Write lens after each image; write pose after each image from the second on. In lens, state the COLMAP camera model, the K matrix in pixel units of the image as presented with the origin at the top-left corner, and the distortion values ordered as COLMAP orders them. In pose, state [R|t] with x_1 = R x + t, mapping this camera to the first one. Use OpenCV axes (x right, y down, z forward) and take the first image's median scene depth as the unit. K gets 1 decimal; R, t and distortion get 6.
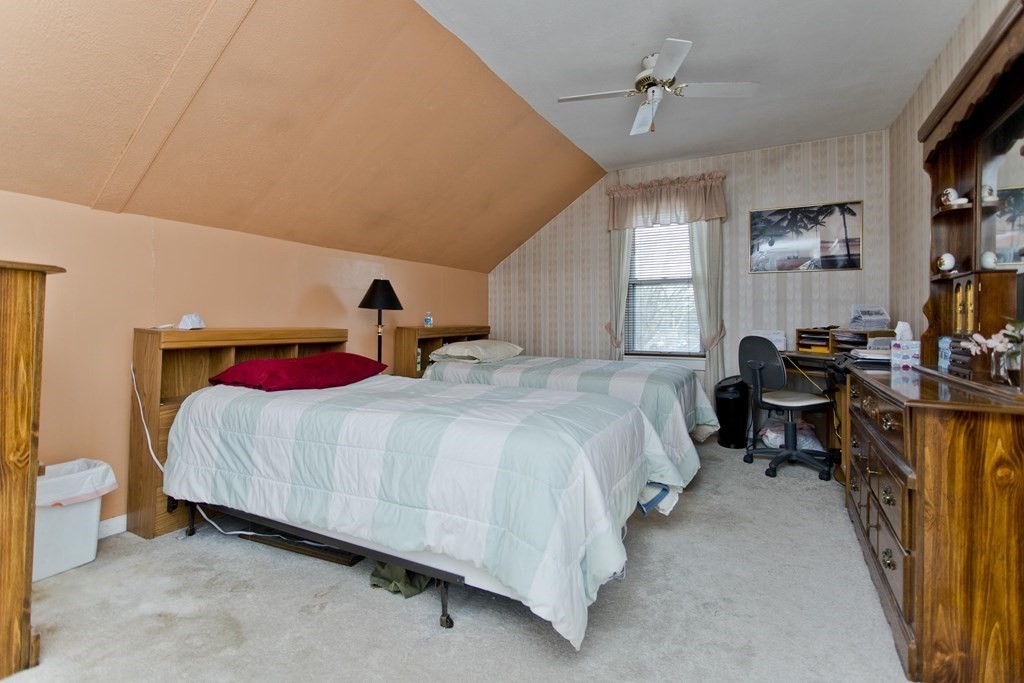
lens RADIAL K [[492.8, 0, 518.7], [0, 492.8, 320.0], [0, 0, 1]] dist [-0.001373, 0.003351]
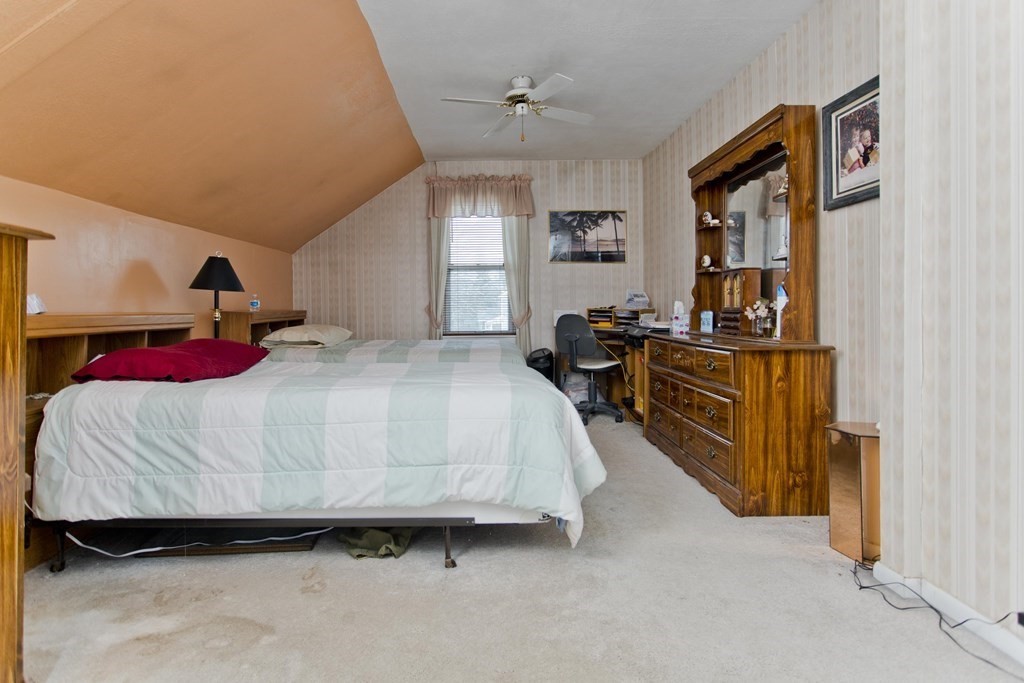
lens RADIAL K [[512.1, 0, 499.4], [0, 512.1, 309.7], [0, 0, 1]] dist [-0.011828, 0.003911]
pose [[0.878045, -0.011297, 0.478445, -0.440759], [0.007698, 0.999925, 0.009483, 0.011560], [-0.478516, -0.004643, 0.878066, -0.063716]]
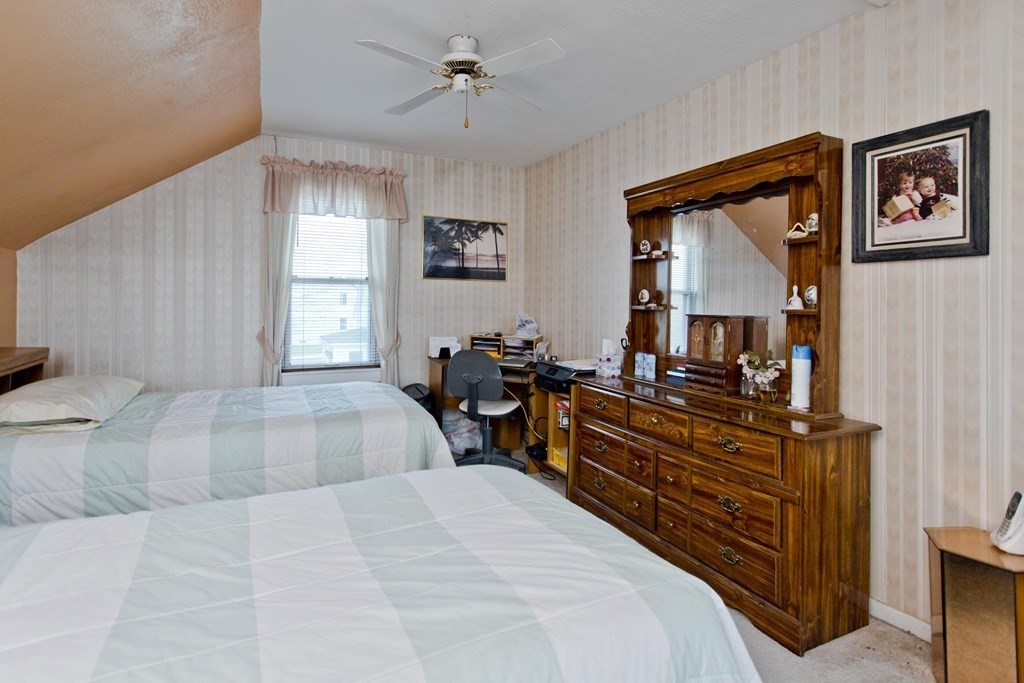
lens RADIAL K [[492.8, 0, 492.5], [0, 492.8, 296.3], [0, 0, 1]] dist [-0.001373, 0.003351]
pose [[0.609716, 0.009241, 0.792566, -0.434789], [-0.013045, 0.999914, -0.001623, -0.112624], [-0.792513, -0.009349, 0.609784, 0.536597]]
